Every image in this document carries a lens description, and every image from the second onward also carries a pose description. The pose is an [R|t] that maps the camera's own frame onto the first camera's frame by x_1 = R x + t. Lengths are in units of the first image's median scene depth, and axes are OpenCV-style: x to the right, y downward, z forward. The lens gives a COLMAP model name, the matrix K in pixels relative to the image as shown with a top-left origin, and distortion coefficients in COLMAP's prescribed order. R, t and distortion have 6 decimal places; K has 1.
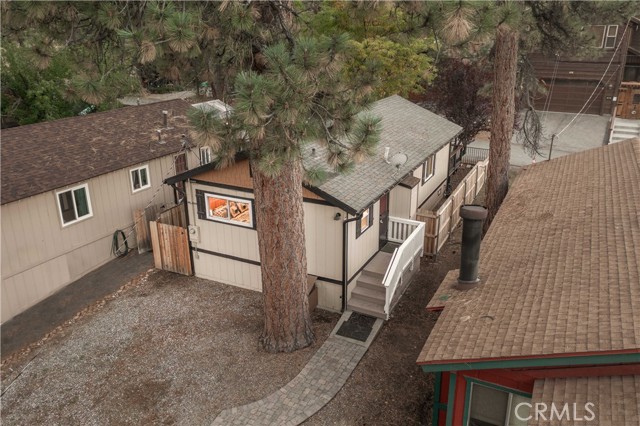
lens RADIAL K [[505.0, 0, 322.0], [0, 505.0, 211.5], [0, 0, 1]] dist [0.002245, 0.004894]
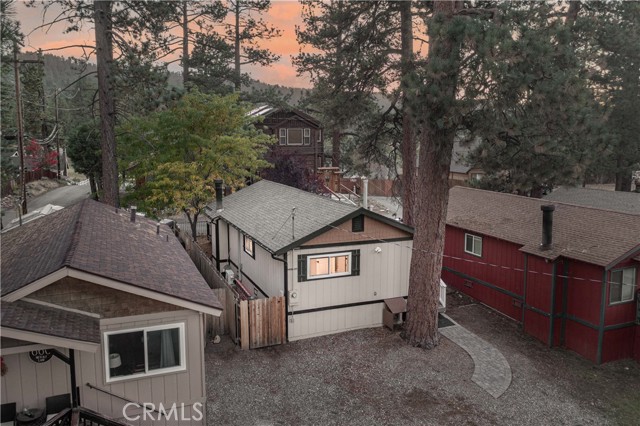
lens RADIAL K [[505.0, 0, 321.6], [0, 505.0, 211.7], [0, 0, 1]] dist [0.002245, 0.004894]
pose [[0.650177, -0.094541, 0.753878, -1.061449], [0.259232, 0.960291, -0.103147, -0.006726], [-0.714191, 0.262493, 0.648868, 0.200305]]
